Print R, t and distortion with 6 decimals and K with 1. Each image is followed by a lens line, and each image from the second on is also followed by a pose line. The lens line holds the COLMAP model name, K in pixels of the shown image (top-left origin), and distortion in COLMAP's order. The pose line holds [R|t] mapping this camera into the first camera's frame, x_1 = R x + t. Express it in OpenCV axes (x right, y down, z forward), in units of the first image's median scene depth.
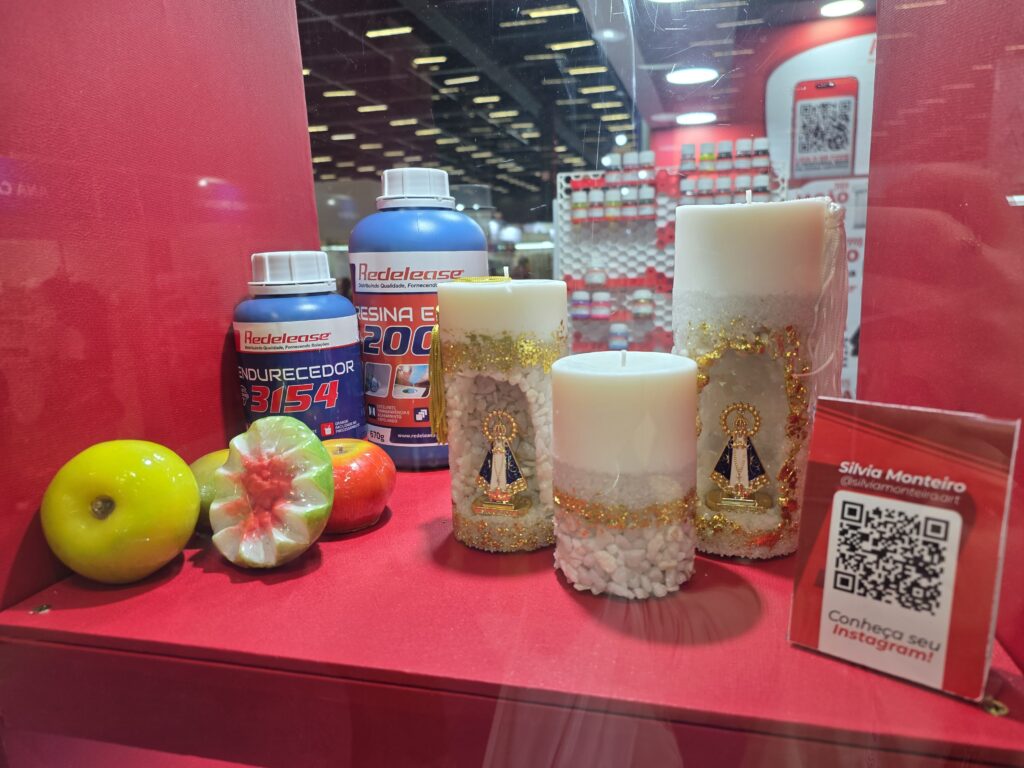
lens RADIAL K [[687.7, 0, 512.0], [0, 687.7, 384.0], [0, 0, 1]] dist [0.002234, 0.000574]
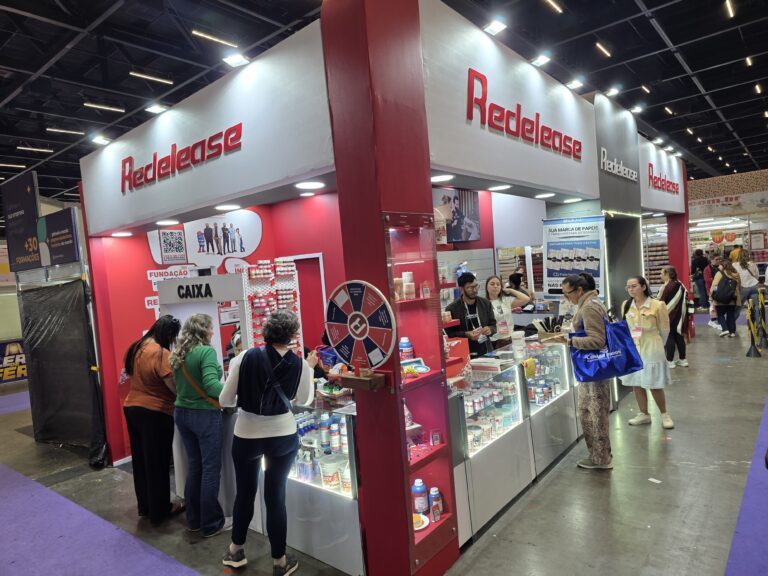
lens RADIAL K [[515.8, 0, 384.0], [0, 515.8, 288.0], [0, 0, 1]] dist [0.002234, 0.000574]
pose [[0.422182, -0.027002, 0.906109, -0.764423], [0.240508, 0.967071, -0.083241, 0.067693], [-0.874024, 0.253069, 0.414774, -0.235742]]
